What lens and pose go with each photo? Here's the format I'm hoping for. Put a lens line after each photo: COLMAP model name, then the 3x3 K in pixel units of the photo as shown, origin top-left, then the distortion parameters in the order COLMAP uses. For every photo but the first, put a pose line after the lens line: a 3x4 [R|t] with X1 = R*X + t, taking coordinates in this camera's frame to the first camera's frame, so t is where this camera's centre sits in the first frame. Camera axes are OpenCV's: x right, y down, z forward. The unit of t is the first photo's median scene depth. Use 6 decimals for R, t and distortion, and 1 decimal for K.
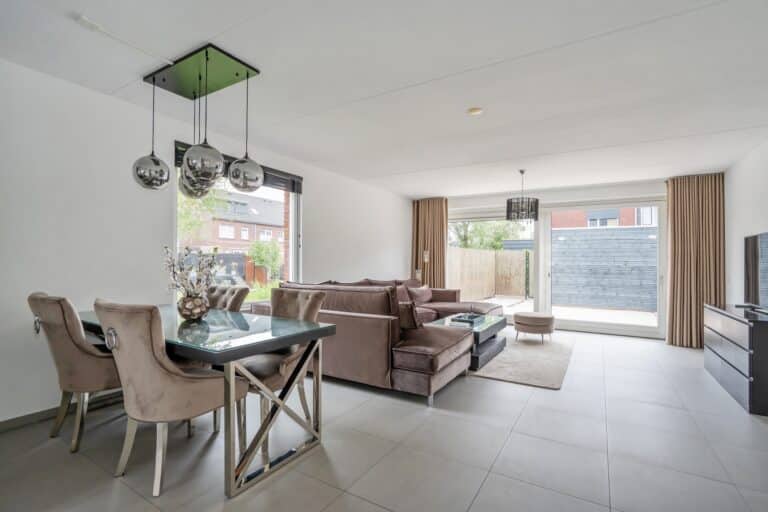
lens RADIAL K [[361.8, 0, 384.0], [0, 361.8, 256.0], [0, 0, 1]] dist [-0.000422, 0.000110]
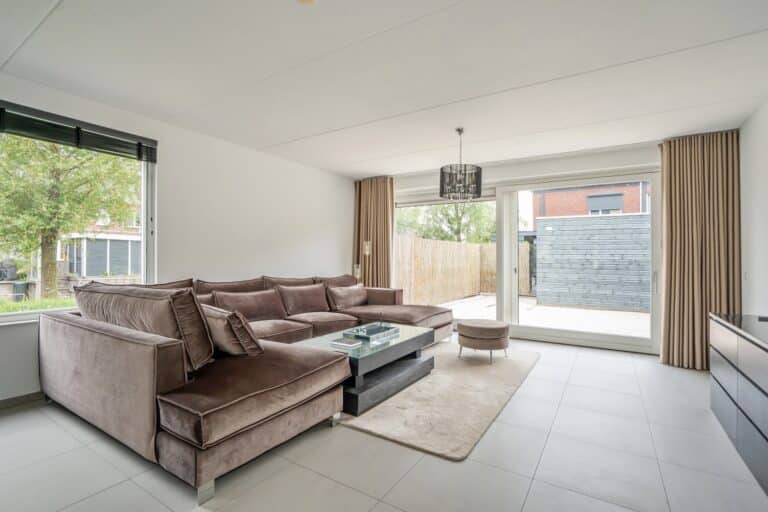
lens RADIAL K [[363.1, 0, 374.4], [0, 363.1, 251.2], [0, 0, 1]] dist [-0.030634, 0.012126]
pose [[0.999162, -0.002891, -0.040835, 0.218644], [0.002881, 0.999996, -0.000306, 0.011018], [0.040835, 0.000188, 0.999166, 0.236386]]
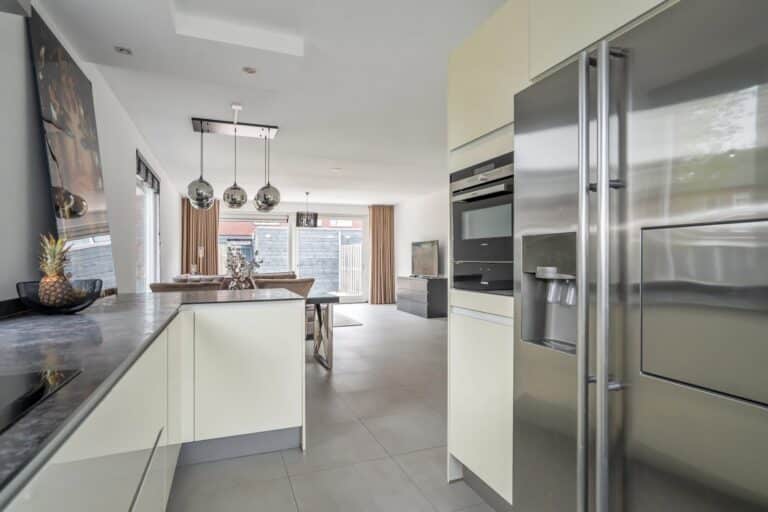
lens RADIAL K [[407.5, 0, 384.0], [0, 407.5, 256.0], [0, 0, 1]] dist [0.001875, 0.000288]
pose [[0.618209, -0.010656, 0.785941, -0.643954], [-0.002664, 0.999874, 0.015652, -0.009771], [-0.786009, -0.011769, 0.618103, -0.212892]]
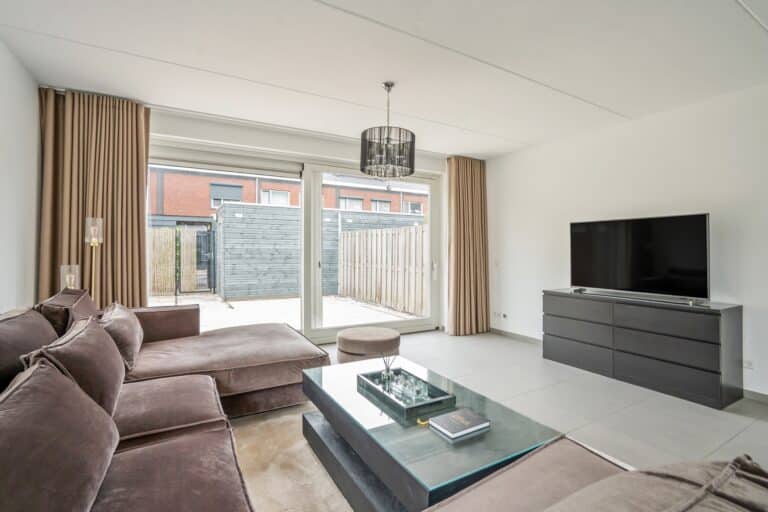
lens RADIAL K [[368.4, 0, 386.8], [0, 368.4, 240.3], [0, 0, 1]] dist [-0.002156, 0.000084]
pose [[0.496583, 0.012282, 0.867902, -0.106012], [-0.017132, 0.999844, -0.004347, 0.008667], [-0.867820, -0.012710, 0.496716, 0.660796]]
